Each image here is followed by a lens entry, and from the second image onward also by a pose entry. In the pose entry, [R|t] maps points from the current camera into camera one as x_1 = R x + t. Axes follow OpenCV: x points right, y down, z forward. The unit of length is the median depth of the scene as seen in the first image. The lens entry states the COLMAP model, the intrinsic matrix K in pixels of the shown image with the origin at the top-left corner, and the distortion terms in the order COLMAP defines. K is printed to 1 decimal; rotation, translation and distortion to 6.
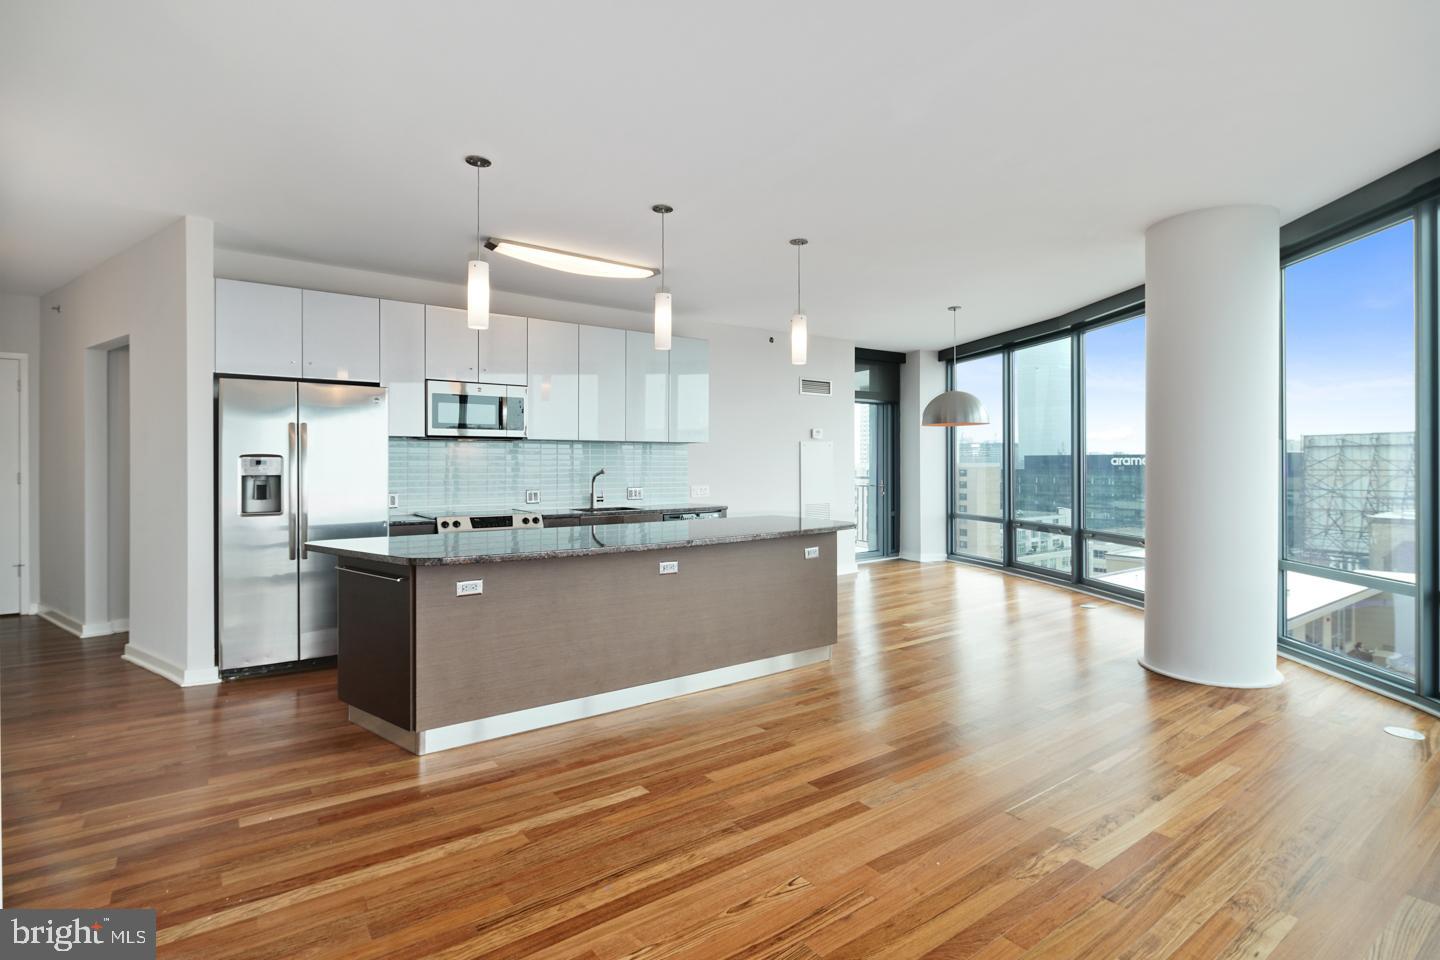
lens RADIAL K [[712.3, 0, 723.8], [0, 712.3, 462.8], [0, 0, 1]] dist [-0.001462, -0.000487]
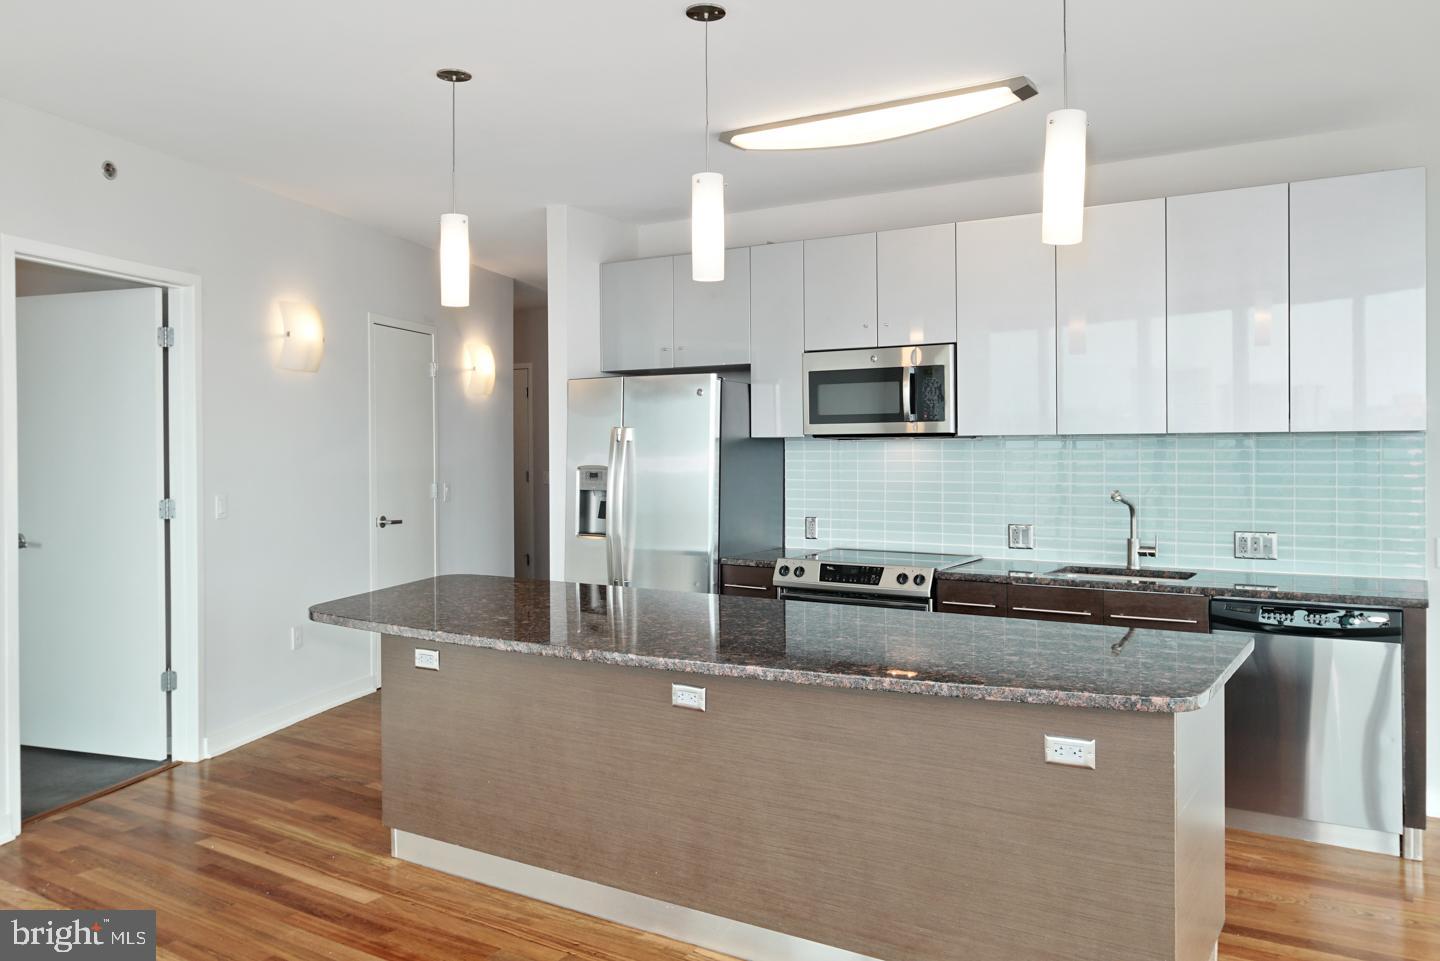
lens RADIAL K [[1089.9, 0, 720.0], [0, 1089.9, 460.3], [0, 0, 1]] dist [-0.003081, -0.002693]
pose [[0.363210, 0.010394, -0.931649, 0.668805], [0.005666, 0.999895, 0.013365, -0.037864], [0.931690, -0.010133, 0.363113, 0.718820]]
